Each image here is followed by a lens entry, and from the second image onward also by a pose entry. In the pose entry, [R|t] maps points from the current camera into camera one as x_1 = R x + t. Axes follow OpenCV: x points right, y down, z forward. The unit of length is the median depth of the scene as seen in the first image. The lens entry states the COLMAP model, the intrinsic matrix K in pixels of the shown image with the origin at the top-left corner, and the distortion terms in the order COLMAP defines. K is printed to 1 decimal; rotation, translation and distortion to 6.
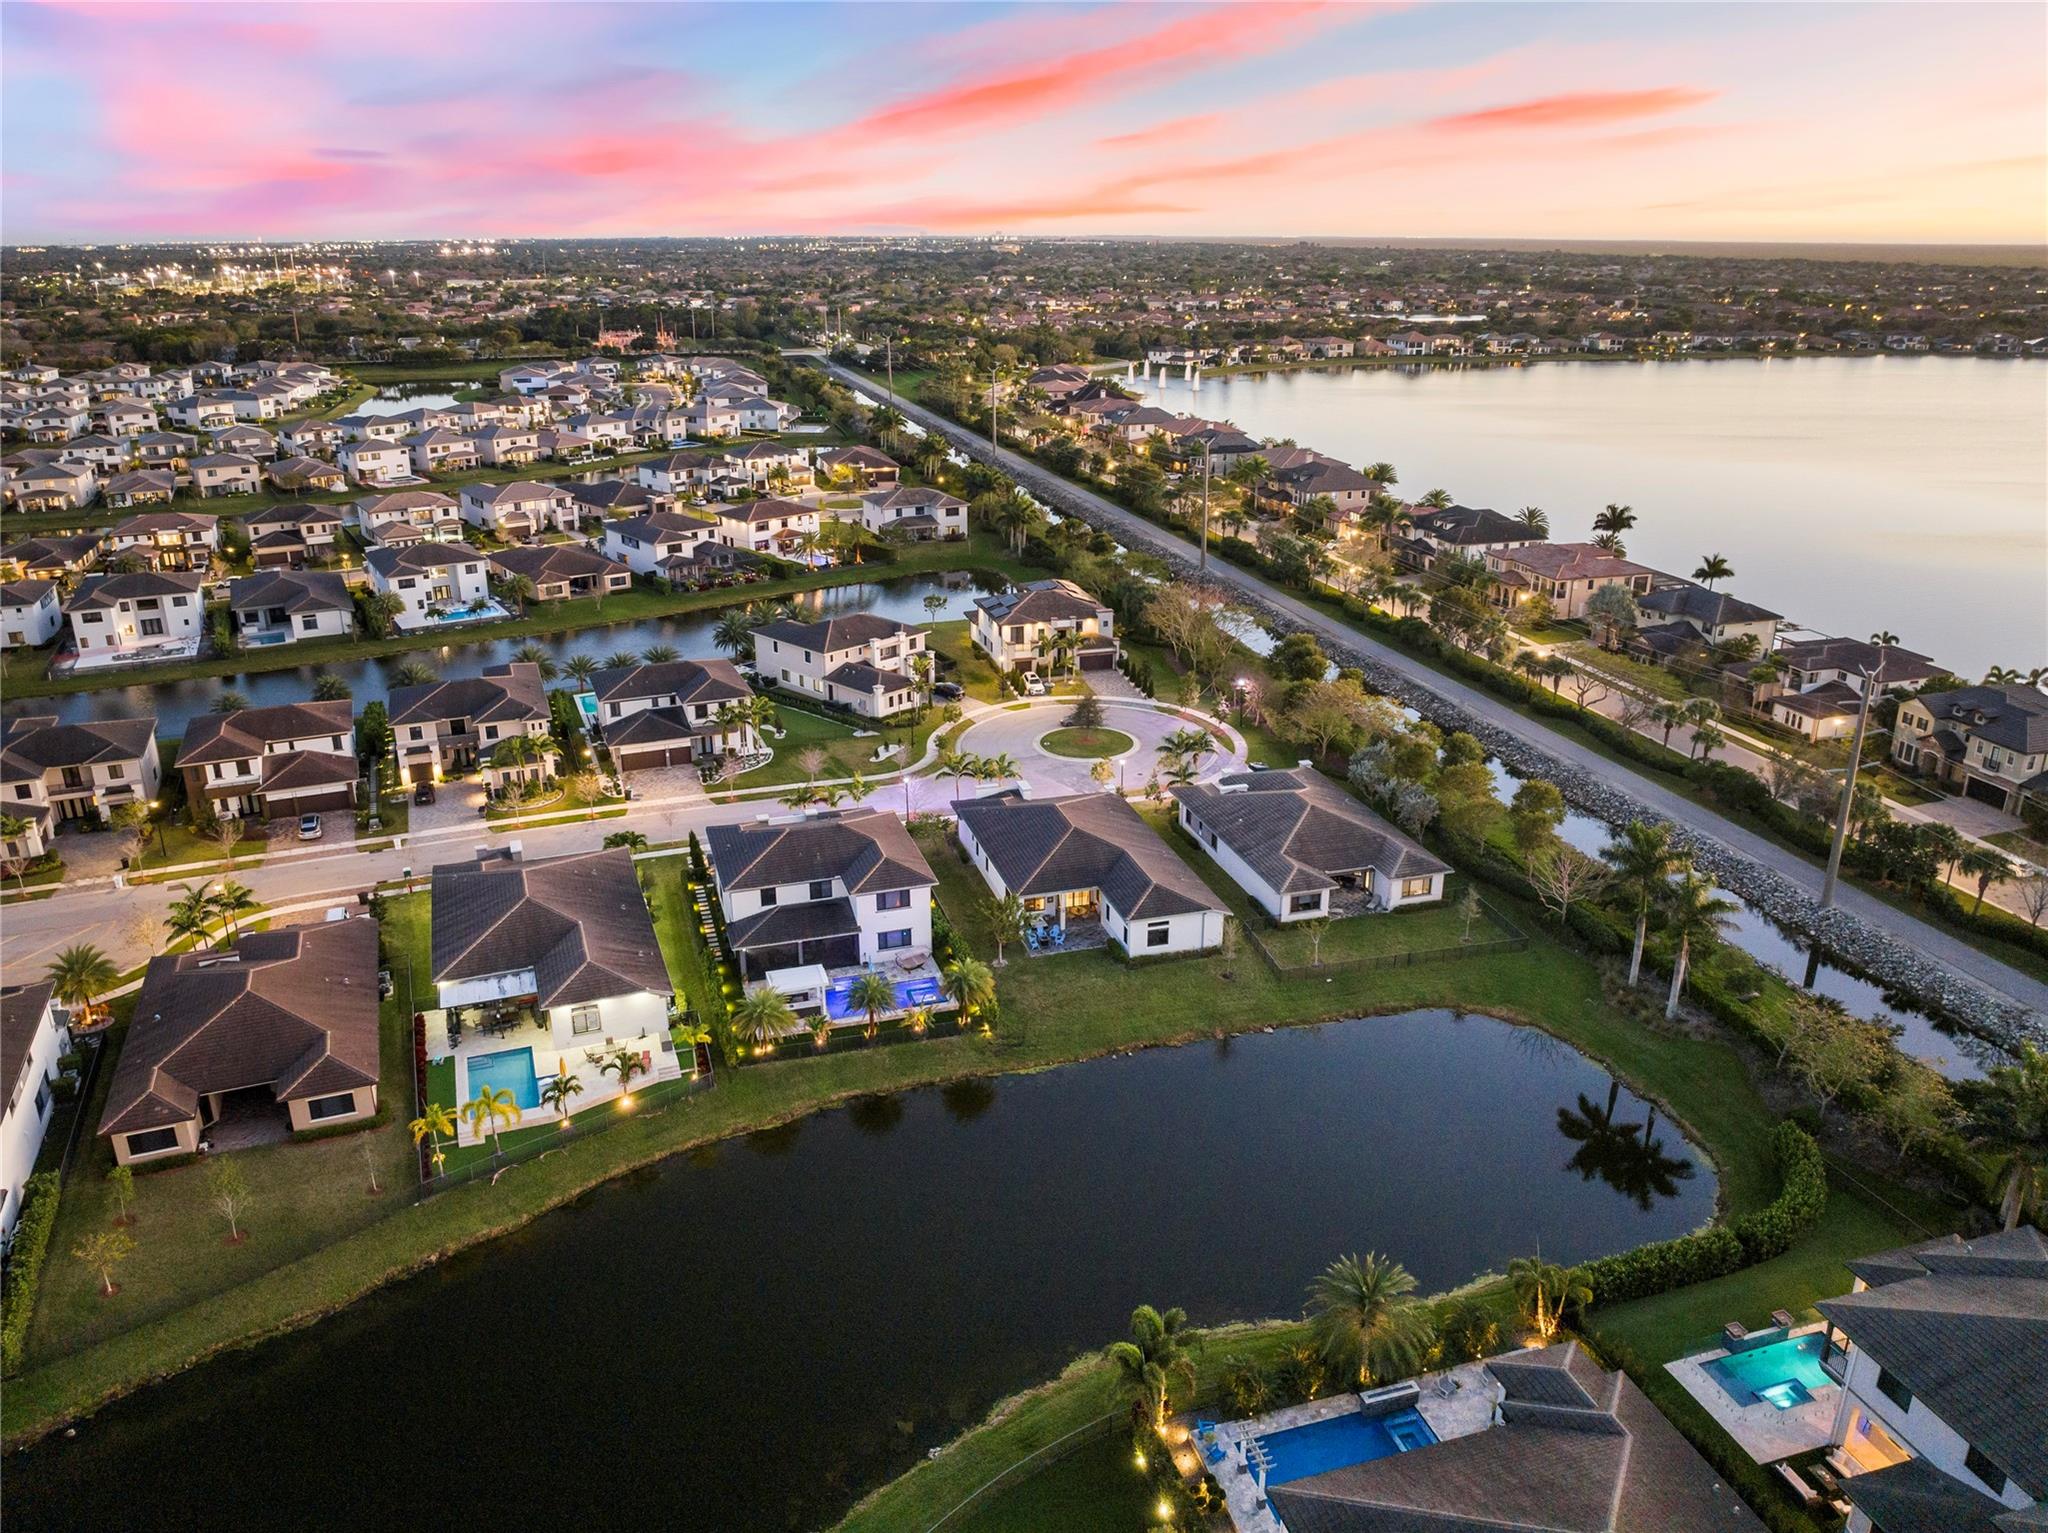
lens RADIAL K [[1459.5, 0, 1036.8], [0, 1459.5, 764.7], [0, 0, 1]] dist [0.007412, 0.000315]
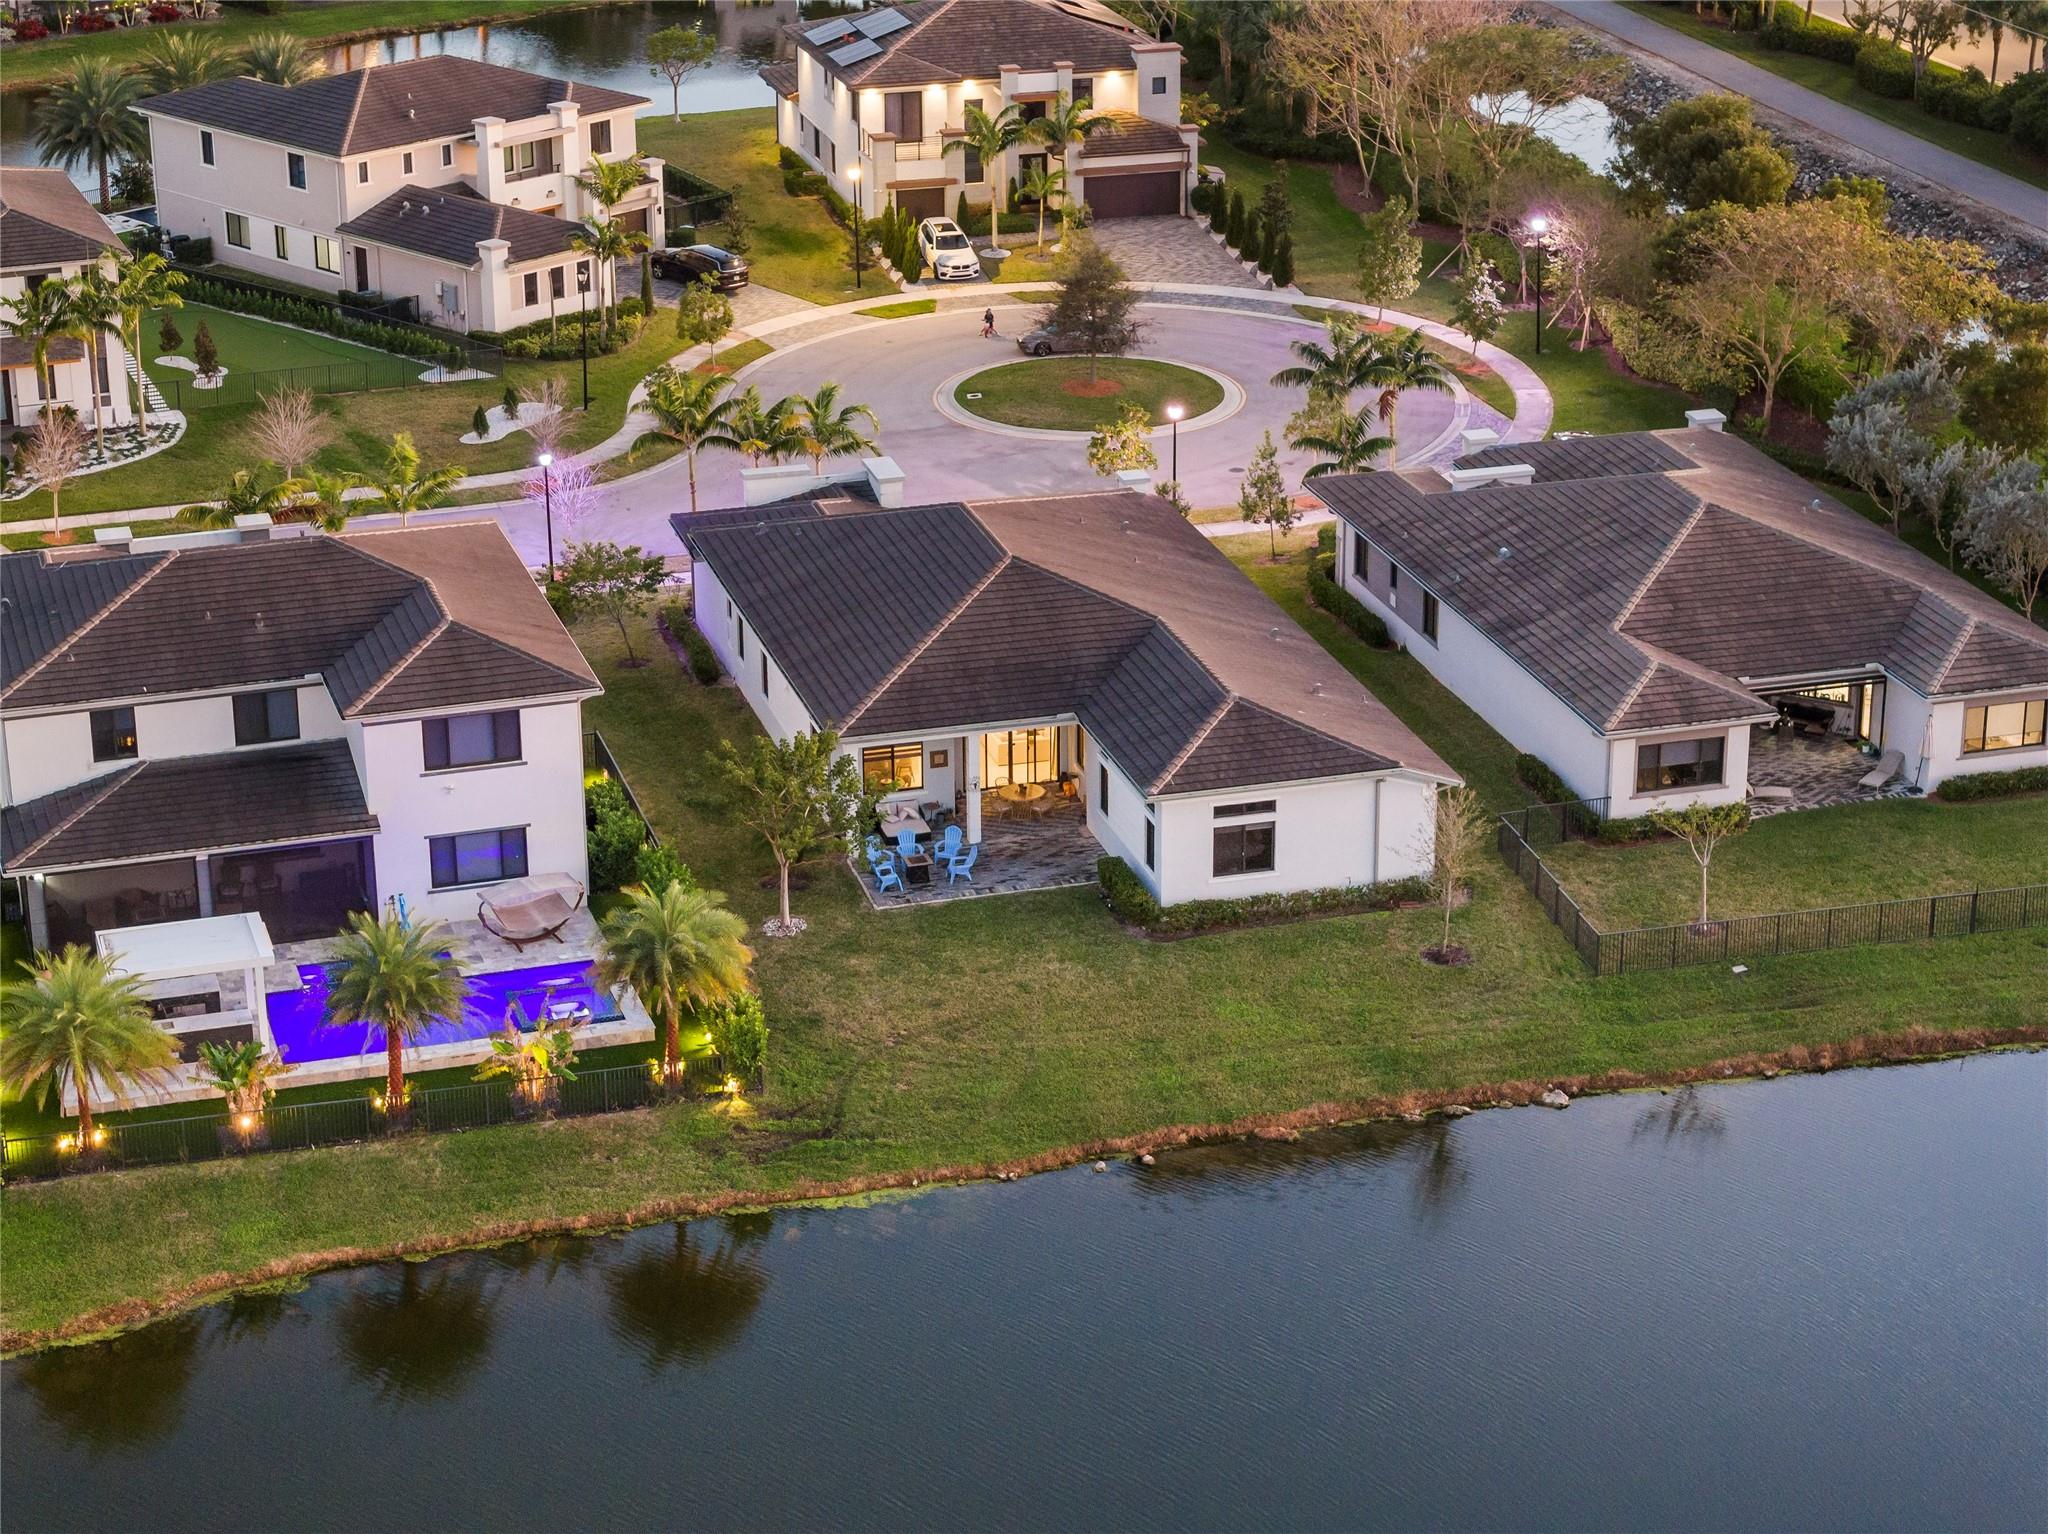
lens RADIAL K [[4128.6, 0, 1017.3], [0, 4128.6, 760.0], [0, 0, 1]] dist [-0.063777, 0.000000]
pose [[0.999914, -0.004681, -0.012288, 0.035041], [0.004880, 0.999857, 0.016193, 0.068163], [0.012210, -0.016251, 0.999793, 0.023803]]
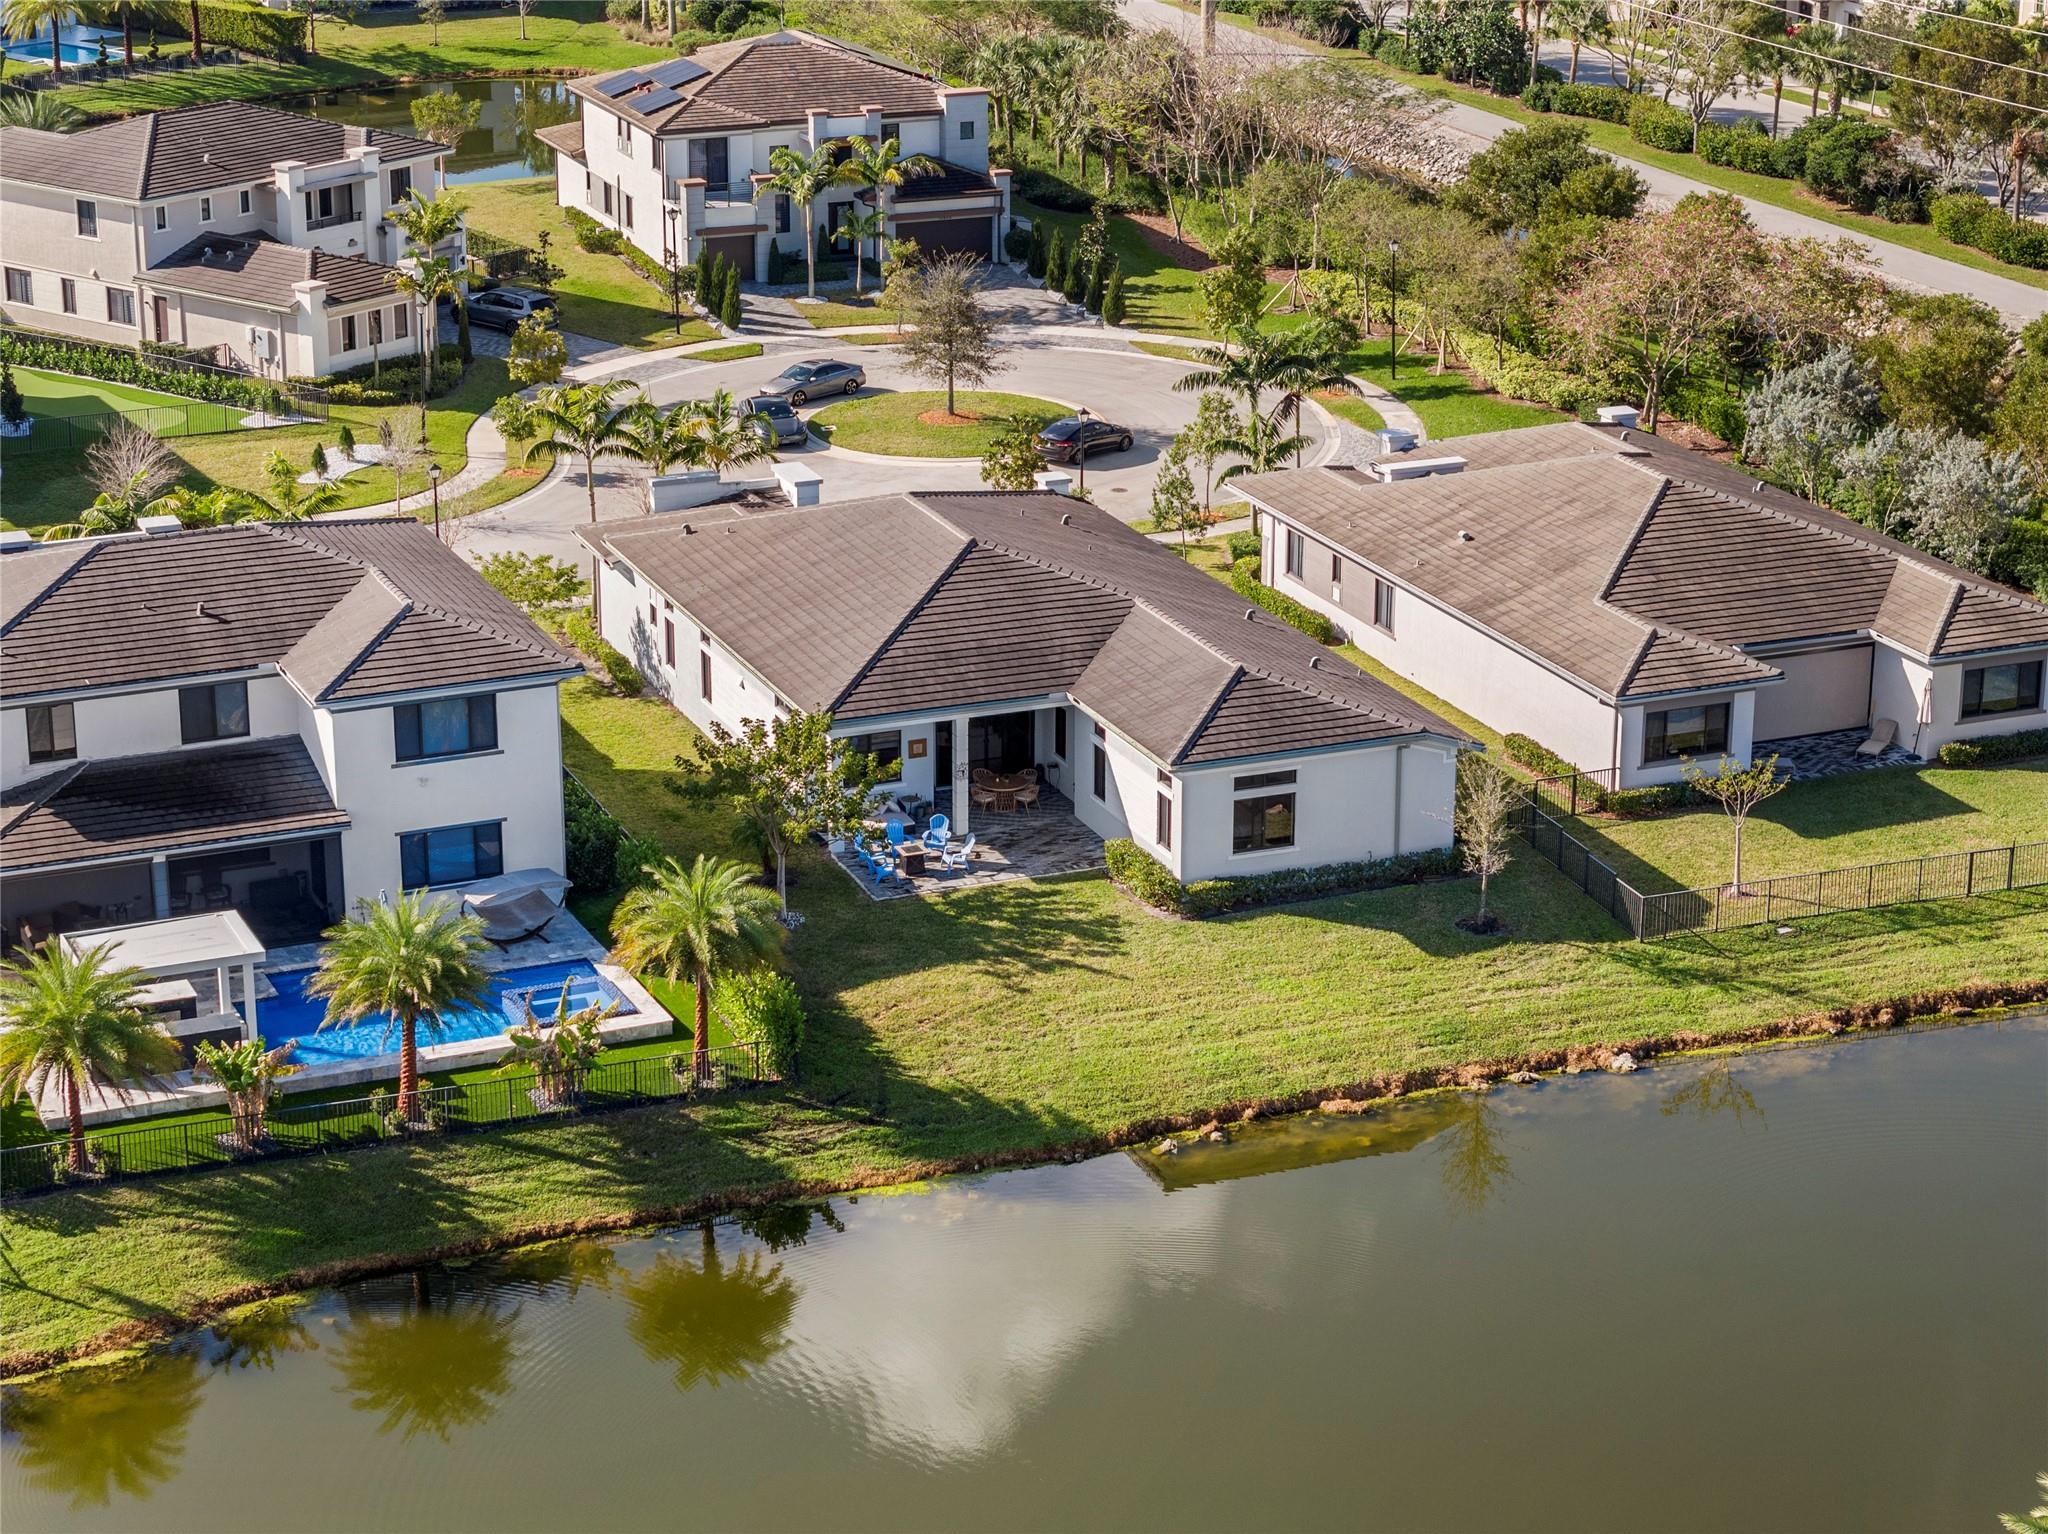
lens RADIAL K [[4128.6, 0, 1022.3], [0, 4128.6, 777.0], [0, 0, 1]] dist [-0.063777, 0.000000]
pose [[0.995354, -0.033089, 0.090414, -0.045124], [0.035148, 0.999156, -0.021278, 0.105484], [-0.089633, 0.024357, 0.995677, 0.072657]]
